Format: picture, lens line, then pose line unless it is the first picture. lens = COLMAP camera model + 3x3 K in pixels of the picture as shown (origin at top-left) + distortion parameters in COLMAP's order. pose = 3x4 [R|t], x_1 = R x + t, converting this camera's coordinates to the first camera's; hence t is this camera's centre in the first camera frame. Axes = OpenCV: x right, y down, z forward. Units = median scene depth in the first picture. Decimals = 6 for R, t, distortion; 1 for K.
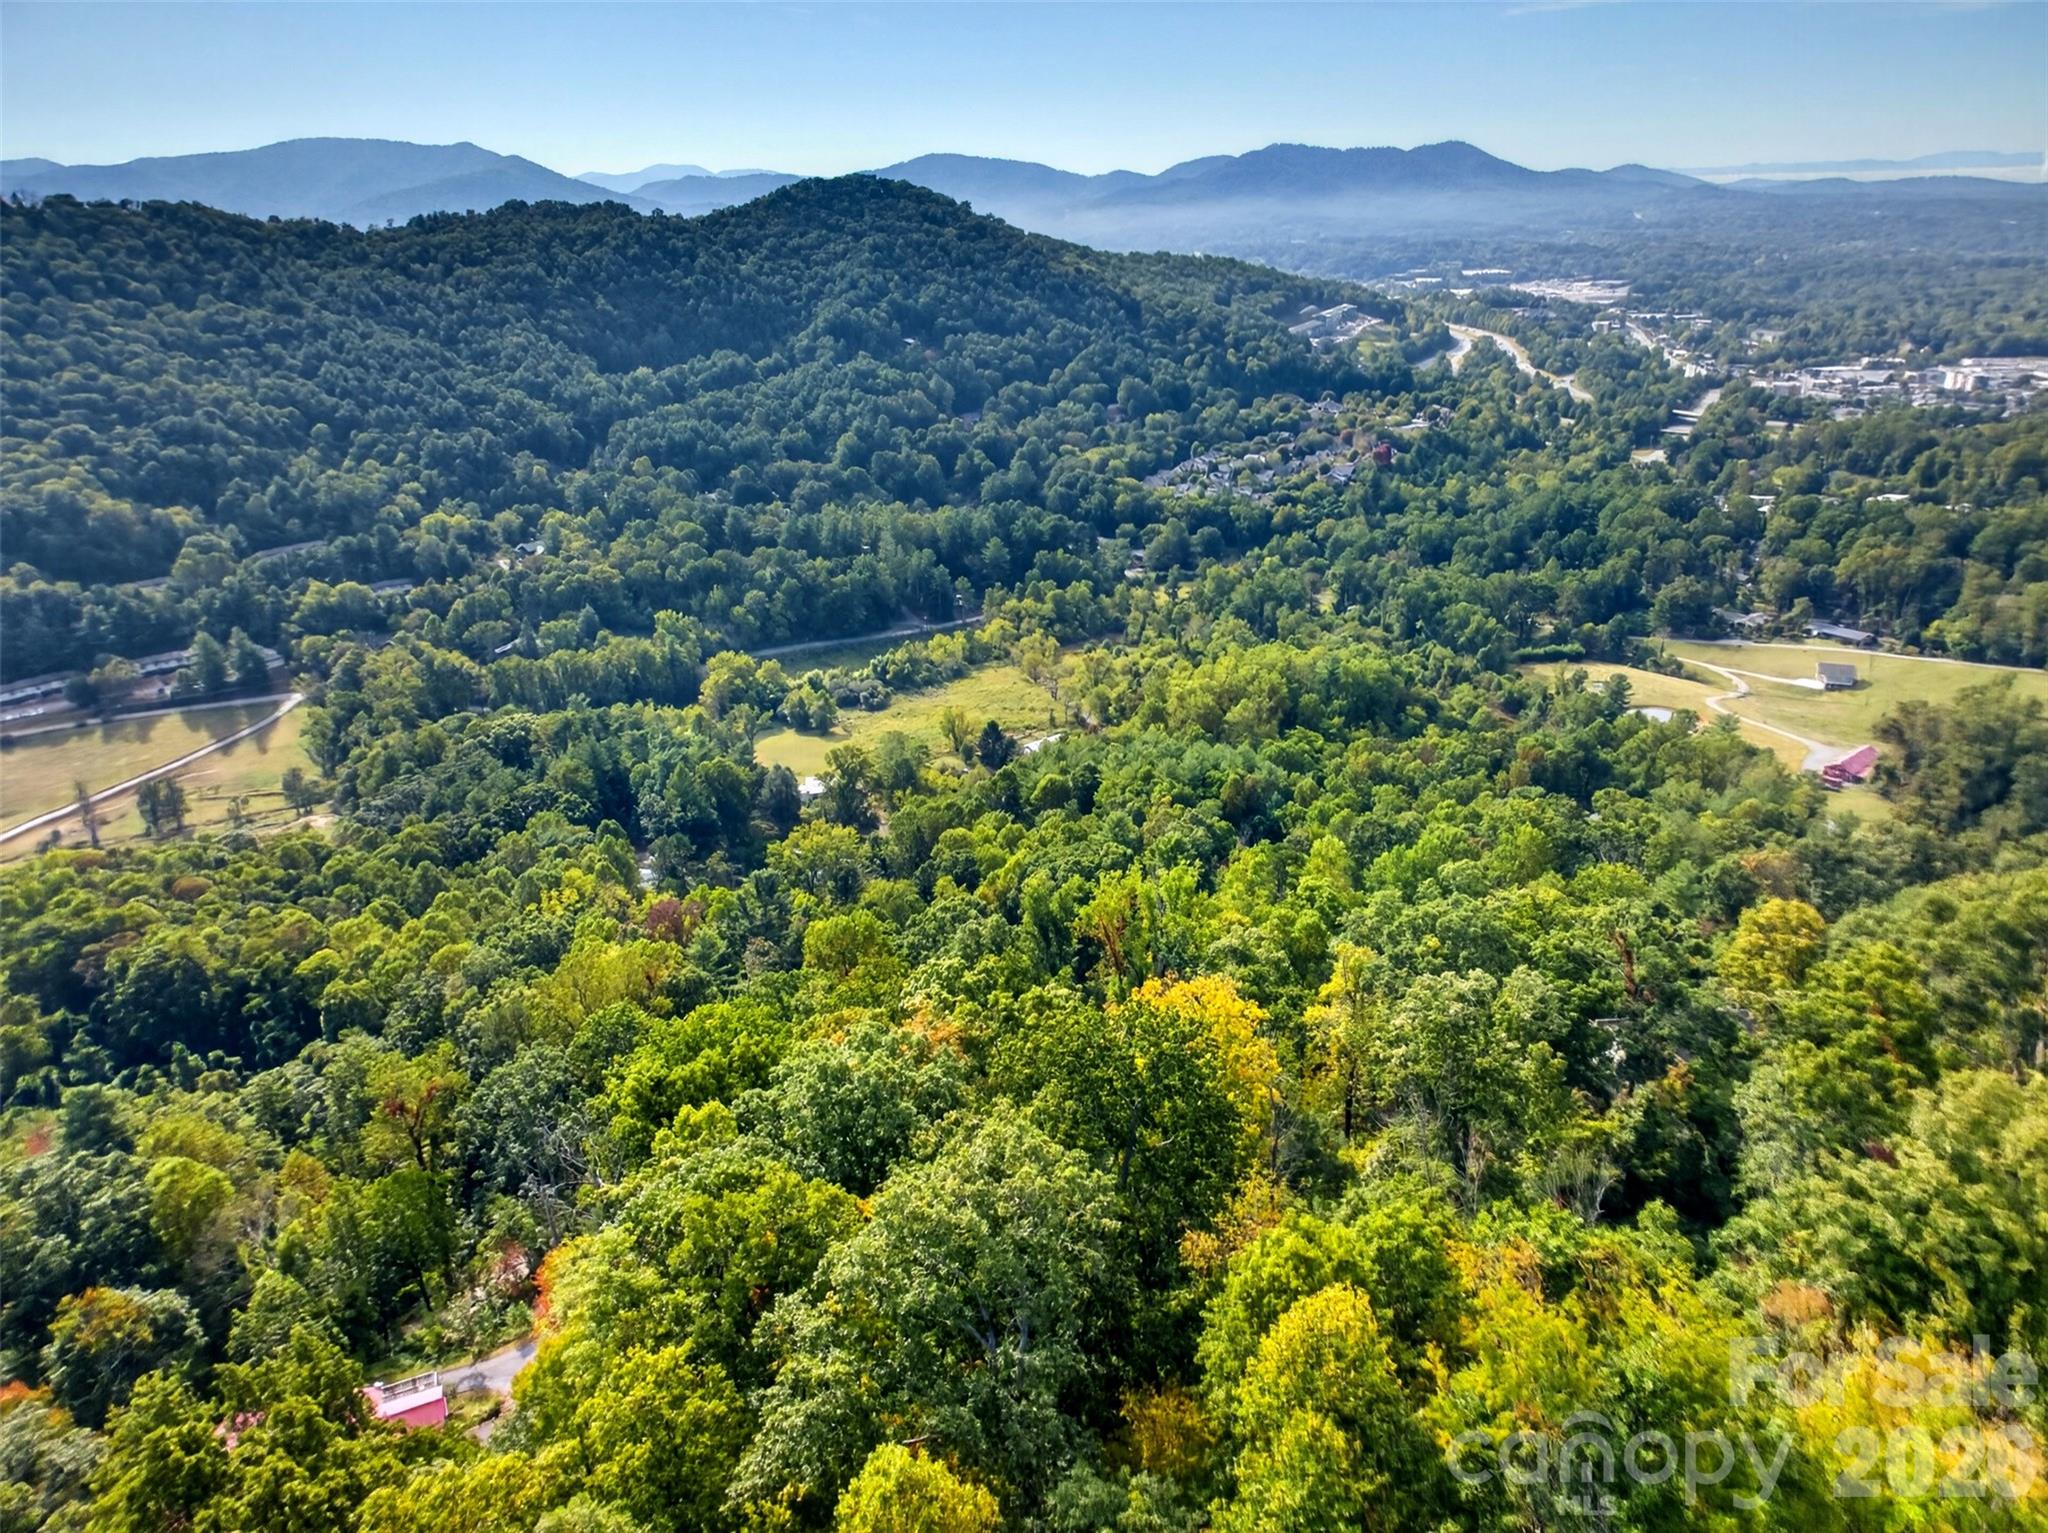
lens RADIAL K [[1477.2, 0, 977.2], [0, 1477.2, 775.9], [0, 0, 1]] dist [0.003104, -0.026850]
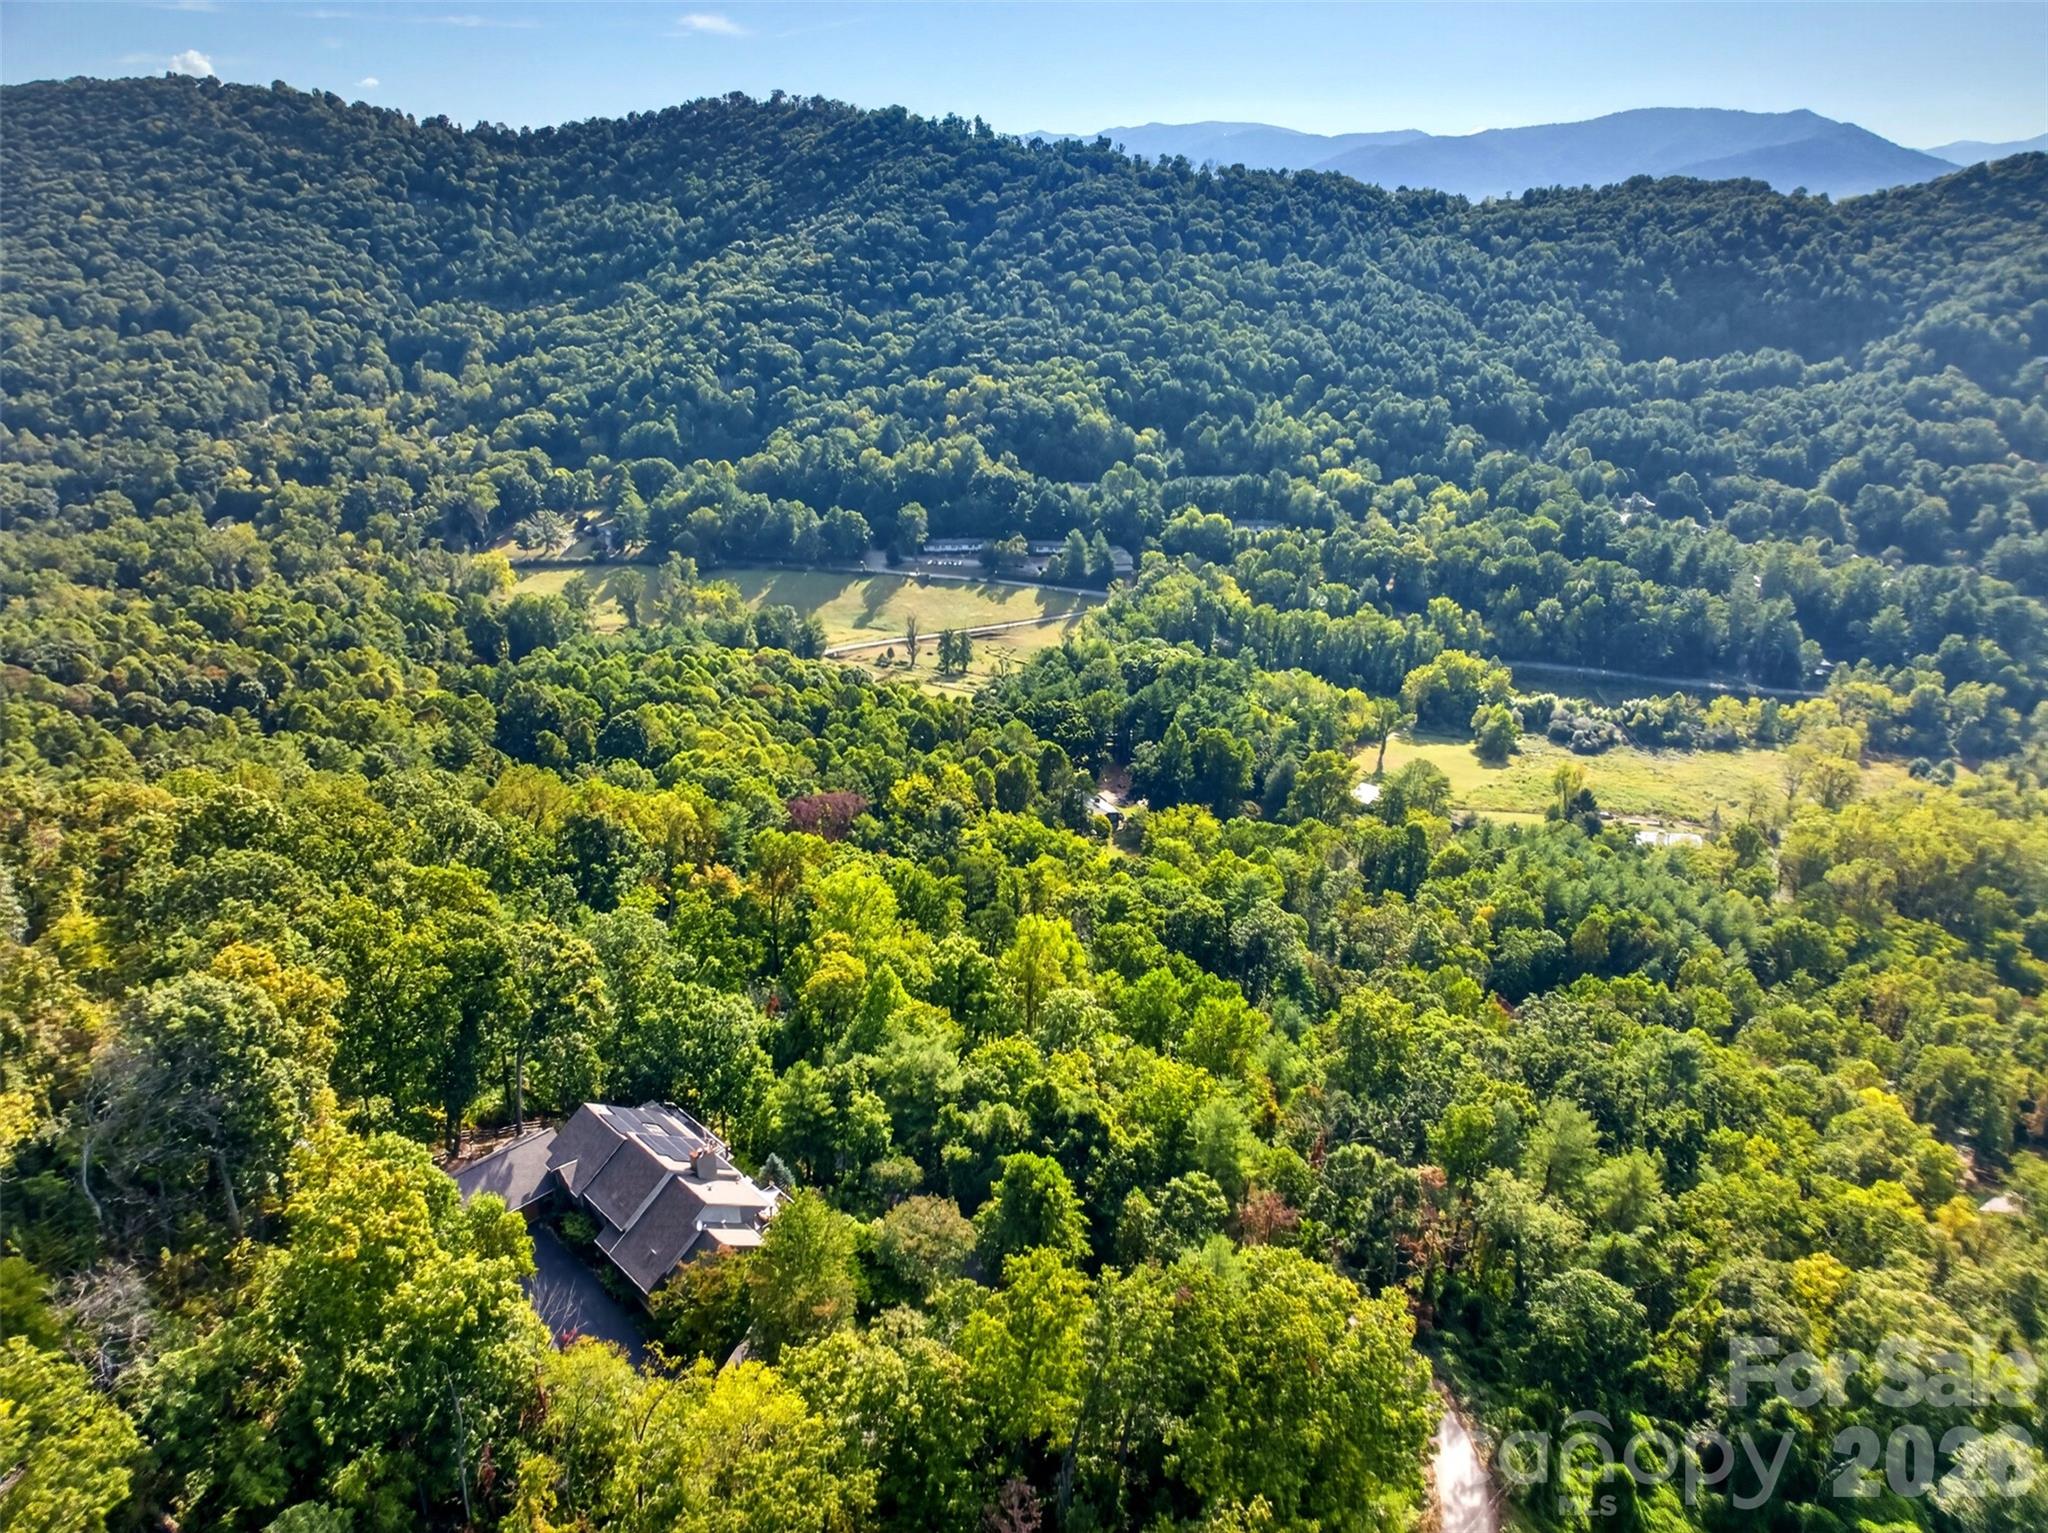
lens RADIAL K [[1485.5, 0, 1031.3], [0, 1485.5, 763.3], [0, 0, 1]] dist [-0.043451, 0.030944]
pose [[0.644162, 0.290465, -0.707591, 0.303032], [-0.280758, 0.950306, 0.134509, -0.056294], [0.711498, 0.112016, 0.693702, 0.124006]]
